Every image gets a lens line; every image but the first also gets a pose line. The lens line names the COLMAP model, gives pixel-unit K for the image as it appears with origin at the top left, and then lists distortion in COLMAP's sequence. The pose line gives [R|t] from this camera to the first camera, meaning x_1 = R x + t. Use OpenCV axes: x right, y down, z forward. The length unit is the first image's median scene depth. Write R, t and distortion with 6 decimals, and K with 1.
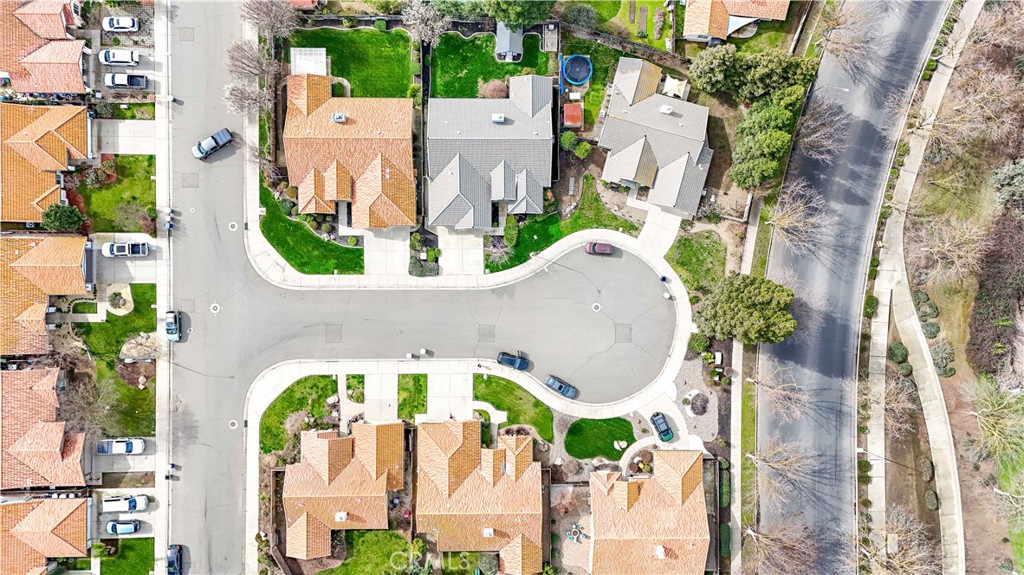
lens RADIAL K [[746.9, 0, 512.0], [0, 746.9, 287.5], [0, 0, 1]] dist [0.074349, -0.062554]
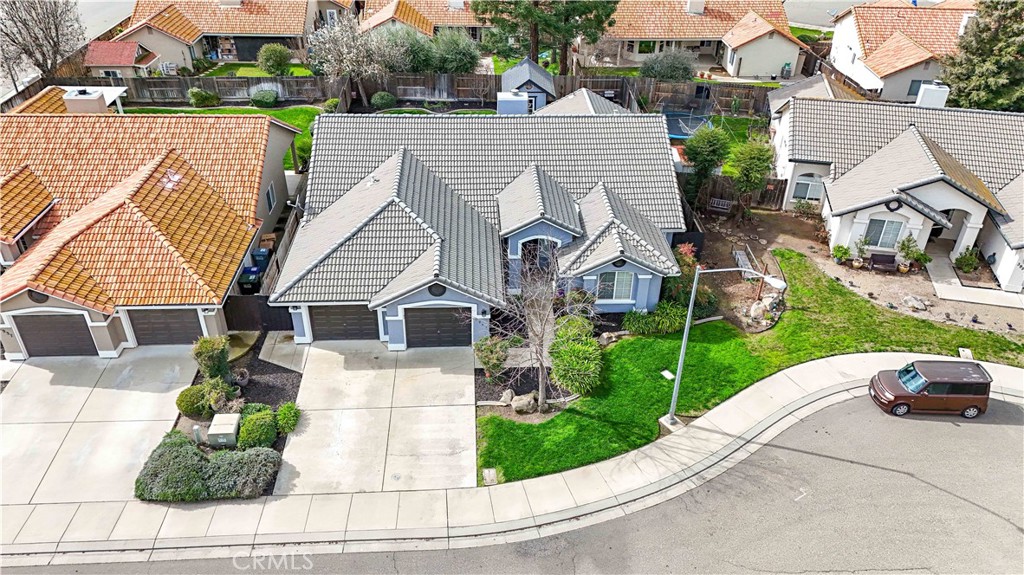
lens RADIAL K [[746.9, 0, 512.0], [0, 746.9, 287.5], [0, 0, 1]] dist [0.074349, -0.062554]
pose [[0.998880, -0.032230, 0.034629, -0.033406], [0.046562, 0.540410, -0.840112, 0.140877], [0.008363, 0.840784, 0.541306, 0.830428]]
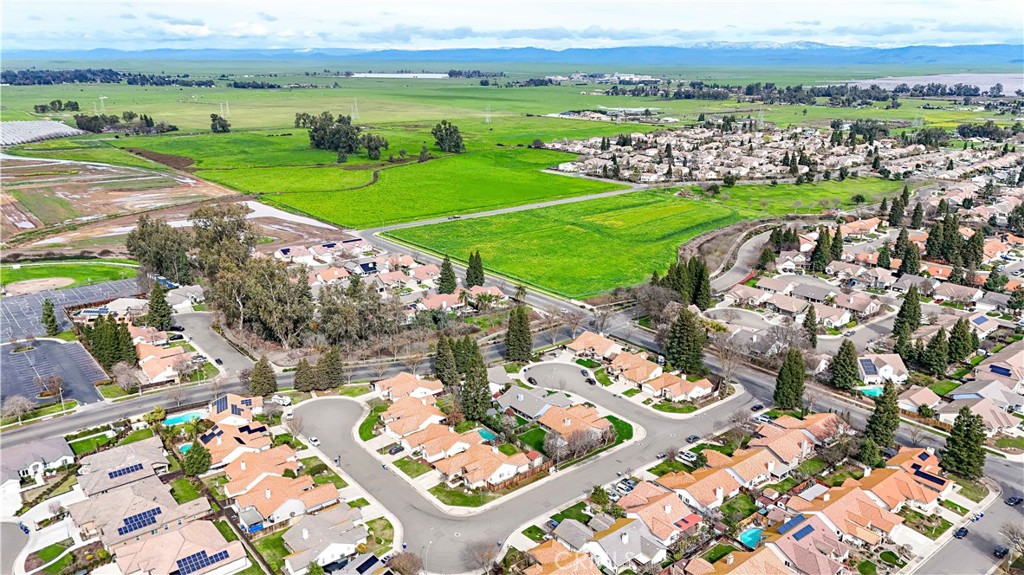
lens RADIAL K [[746.9, 0, 512.0], [0, 746.9, 287.5], [0, 0, 1]] dist [0.074349, -0.062554]
pose [[-0.630958, -0.246443, 0.735634, -1.551751], [0.775669, -0.181893, 0.604361, -1.516642], [-0.015134, 0.951935, 0.305926, -0.031284]]
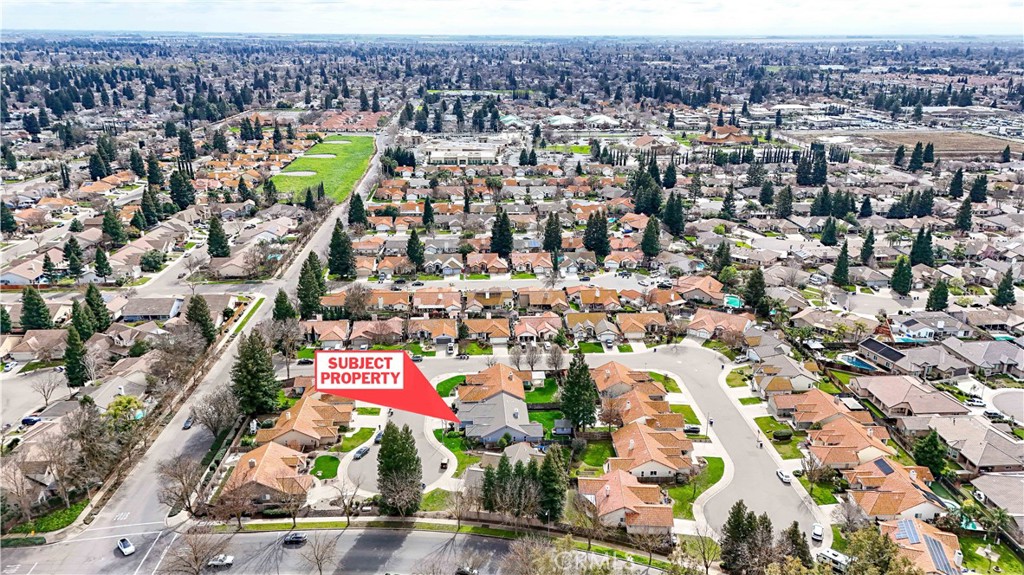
lens RADIAL K [[746.9, 0, 512.0], [0, 746.9, 287.5], [0, 0, 1]] dist [0.074349, -0.062554]
pose [[0.056520, 0.299893, -0.952297, 1.565891], [-0.998385, 0.011518, -0.055628, -0.111392], [-0.005714, 0.953903, 0.300060, 0.147782]]
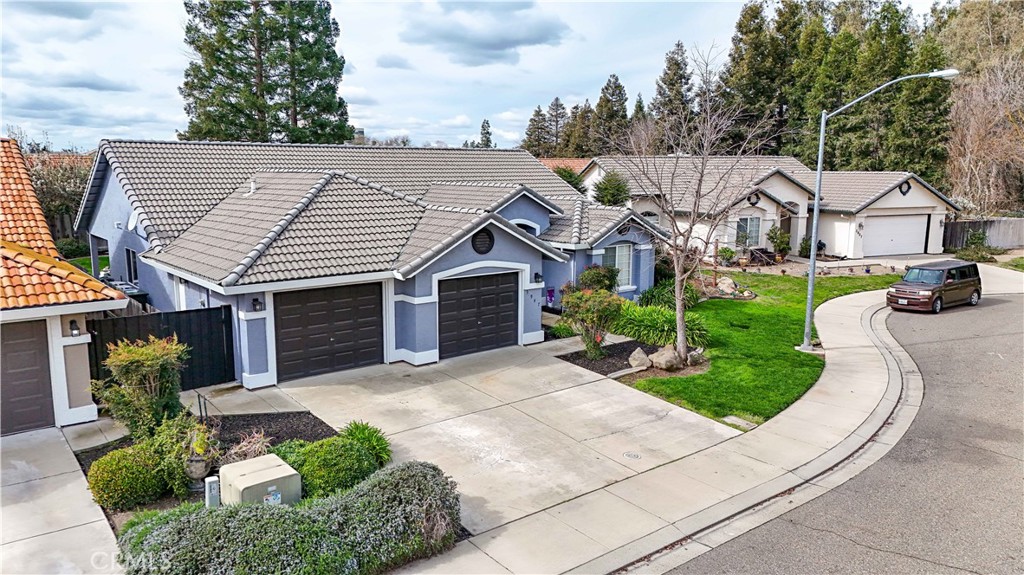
lens RADIAL K [[746.9, 0, 512.0], [0, 746.9, 287.5], [0, 0, 1]] dist [0.074349, -0.062554]
pose [[0.785623, -0.125054, 0.605936, -0.150917], [0.618225, 0.120050, -0.776779, 0.058981], [0.024397, 0.984860, 0.171625, 0.953799]]
